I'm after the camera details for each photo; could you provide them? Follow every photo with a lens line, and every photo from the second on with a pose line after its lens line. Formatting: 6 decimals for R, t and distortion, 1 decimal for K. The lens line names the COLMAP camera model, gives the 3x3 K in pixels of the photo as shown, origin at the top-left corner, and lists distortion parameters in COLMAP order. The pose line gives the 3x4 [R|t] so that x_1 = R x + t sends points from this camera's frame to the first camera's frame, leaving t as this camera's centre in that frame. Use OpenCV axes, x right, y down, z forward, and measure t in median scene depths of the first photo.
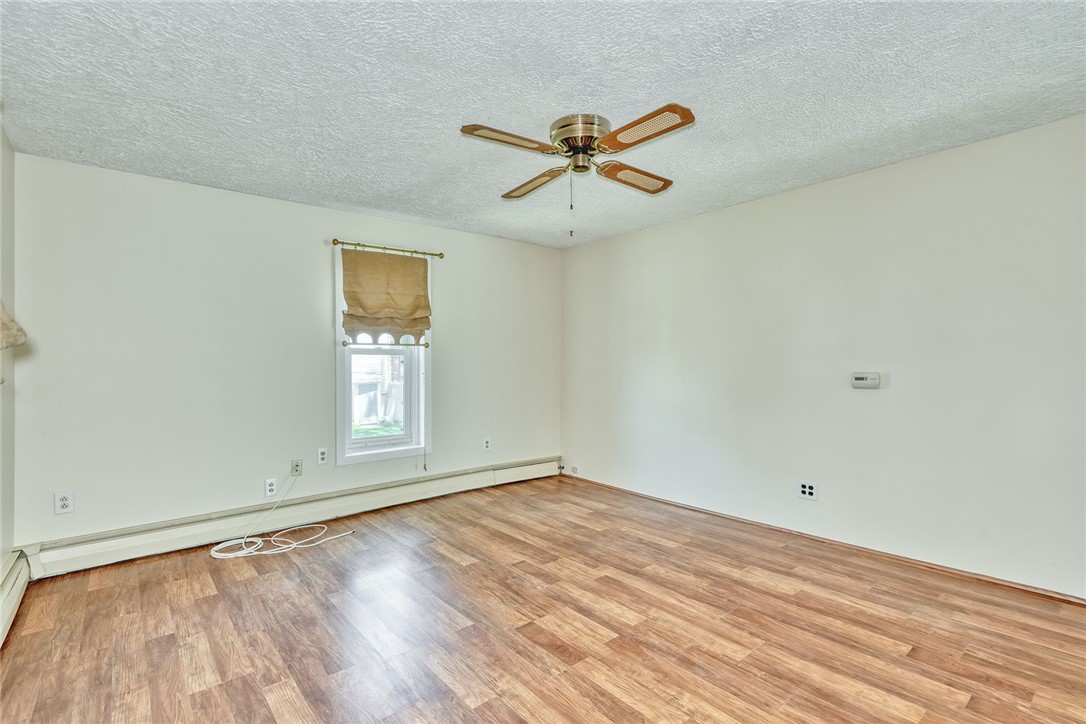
lens RADIAL K [[501.2, 0, 542.8], [0, 501.2, 367.7], [0, 0, 1]] dist [-0.005498, 0.004103]
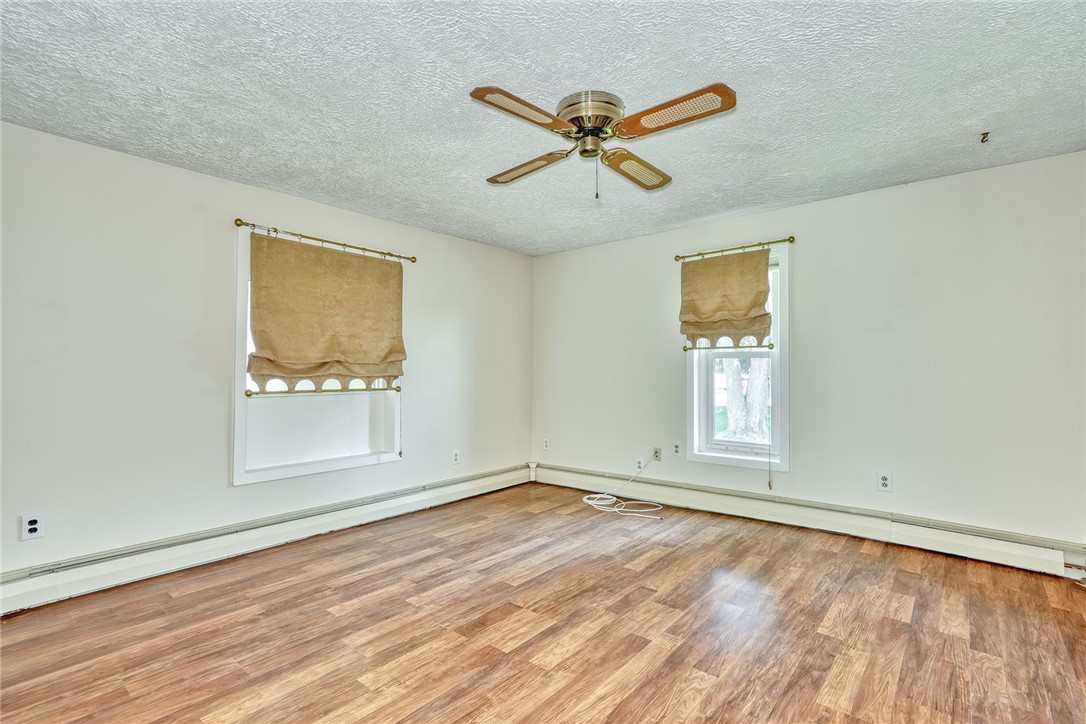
lens RADIAL K [[501.2, 0, 542.9], [0, 501.2, 361.3], [0, 0, 1]] dist [-0.005498, 0.004103]
pose [[0.189490, -0.007166, -0.981857, 0.665383], [-0.007488, 0.999934, -0.008743, -0.009553], [0.981854, 0.009008, 0.189424, 0.527429]]
